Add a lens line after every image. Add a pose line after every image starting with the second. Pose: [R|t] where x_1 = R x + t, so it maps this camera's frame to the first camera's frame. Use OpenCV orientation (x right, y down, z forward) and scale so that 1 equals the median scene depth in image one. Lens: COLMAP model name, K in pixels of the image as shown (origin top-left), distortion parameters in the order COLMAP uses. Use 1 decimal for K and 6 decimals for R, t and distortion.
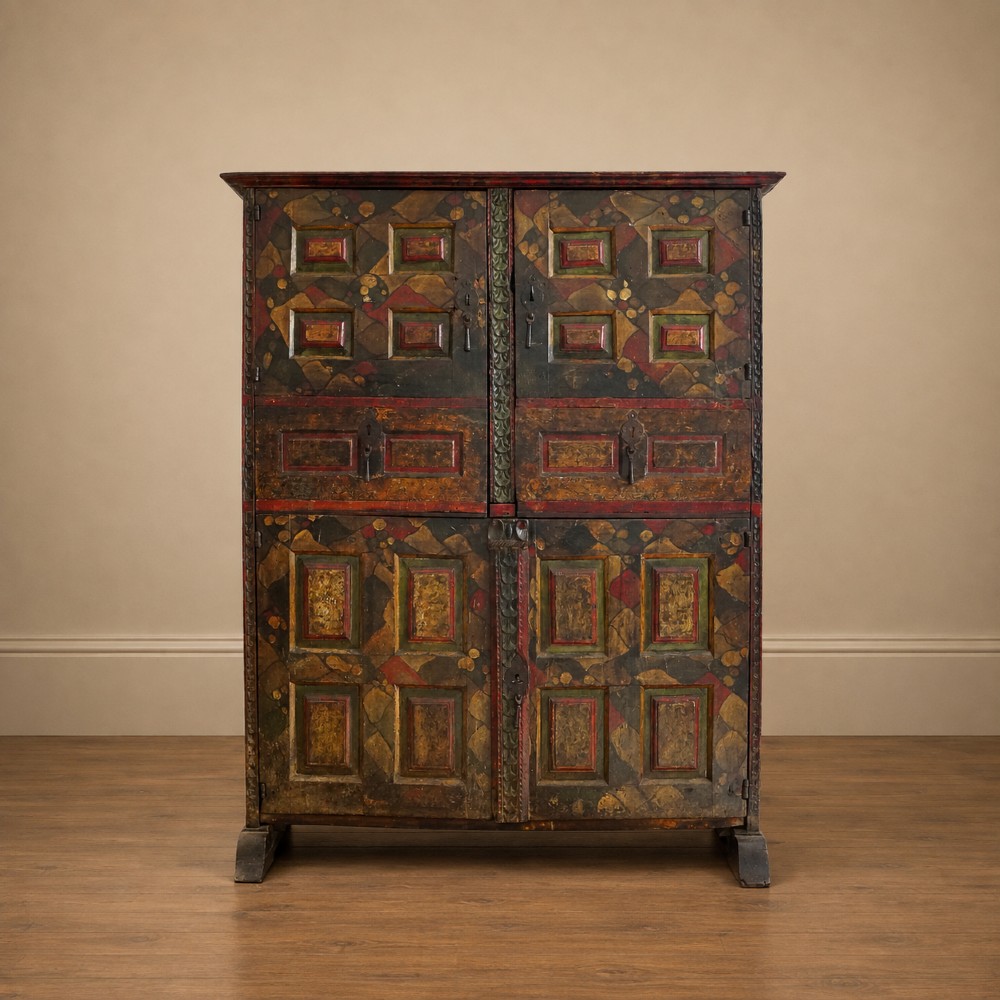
lens RADIAL K [[1353.9, 0, 479.2], [0, 1353.9, 497.4], [0, 0, 1]] dist [-0.188207, 0.279176]
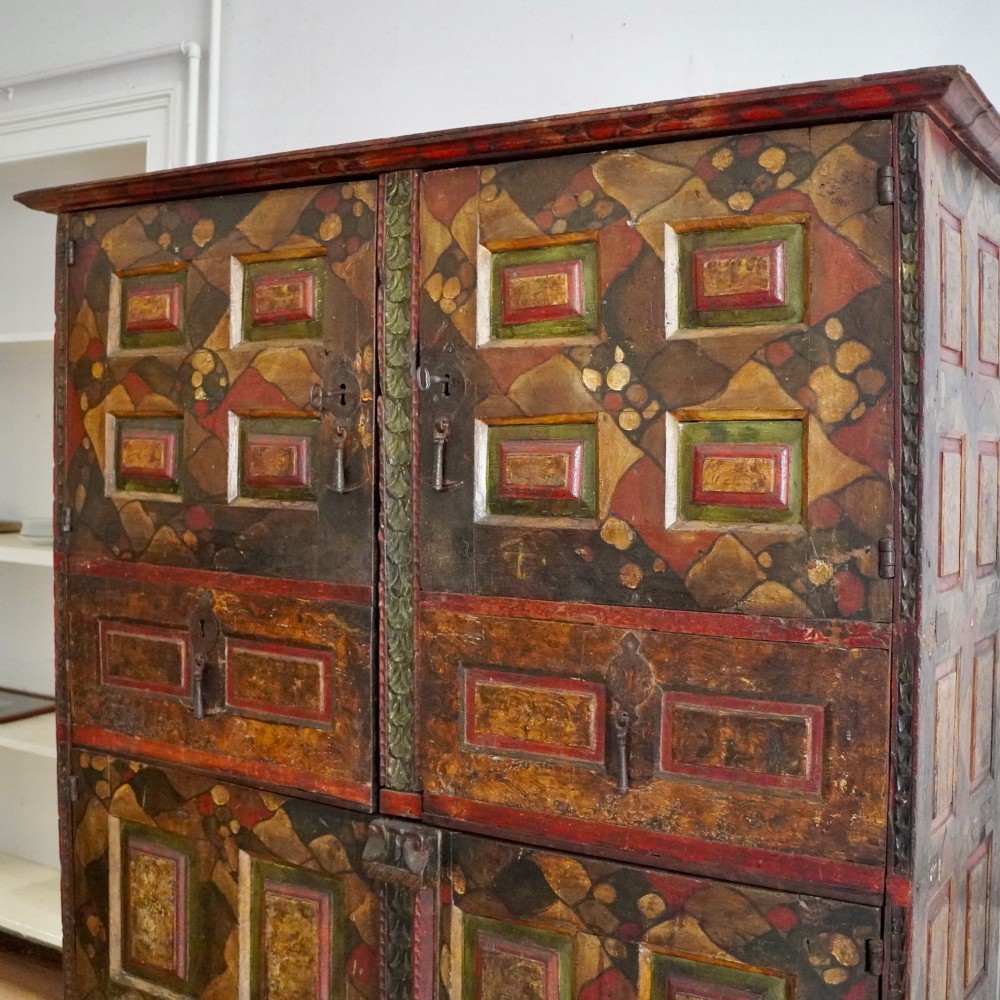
lens RADIAL K [[1353.9, 0, 479.2], [0, 1353.9, 497.4], [0, 0, 1]] dist [-0.188207, 0.279176]
pose [[0.848261, 0.029993, -0.528729, 0.308854], [-0.036949, 0.999314, -0.002591, -0.106688], [0.528288, 0.021734, 0.848787, 0.585037]]
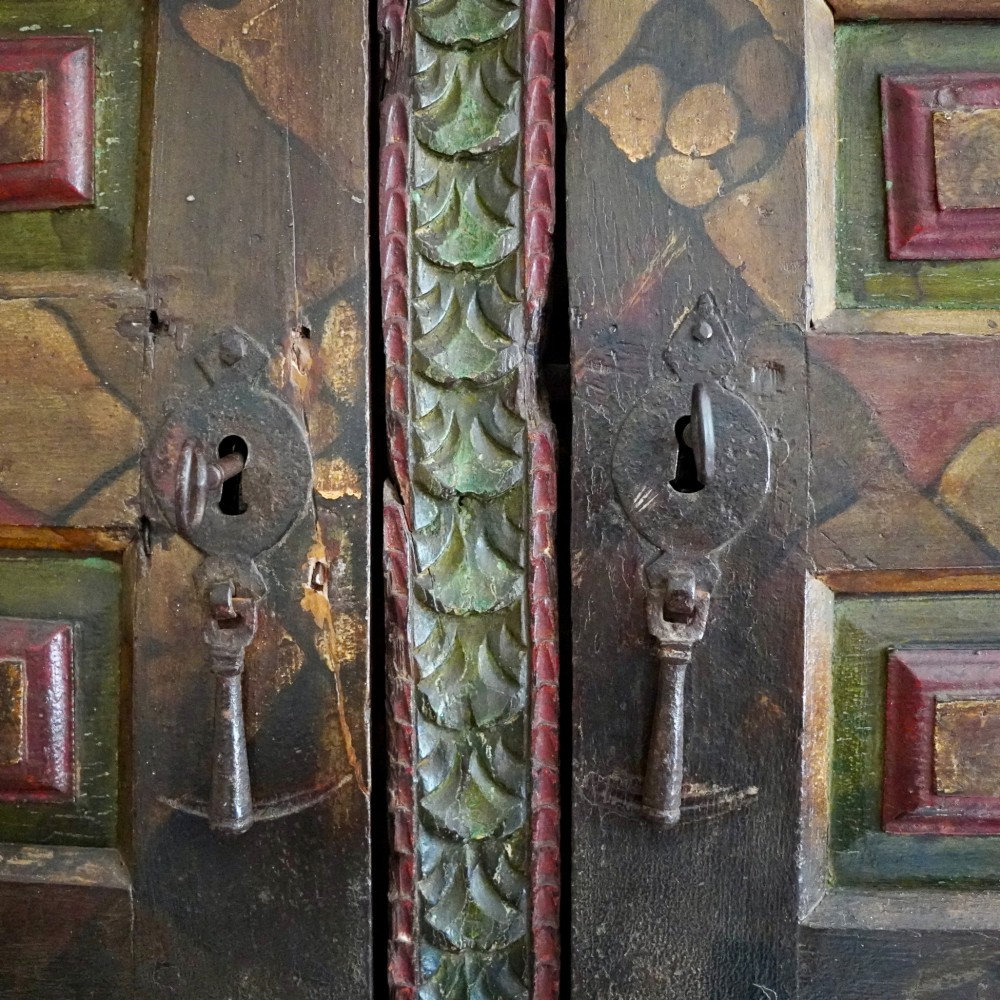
lens RADIAL K [[1353.9, 0, 479.2], [0, 1353.9, 497.4], [0, 0, 1]] dist [-0.188207, 0.279176]
pose [[0.998825, 0.015195, -0.046020, 0.023630], [-0.016797, 0.999260, -0.034610, -0.138477], [0.045460, 0.035343, 0.998341, 0.852975]]
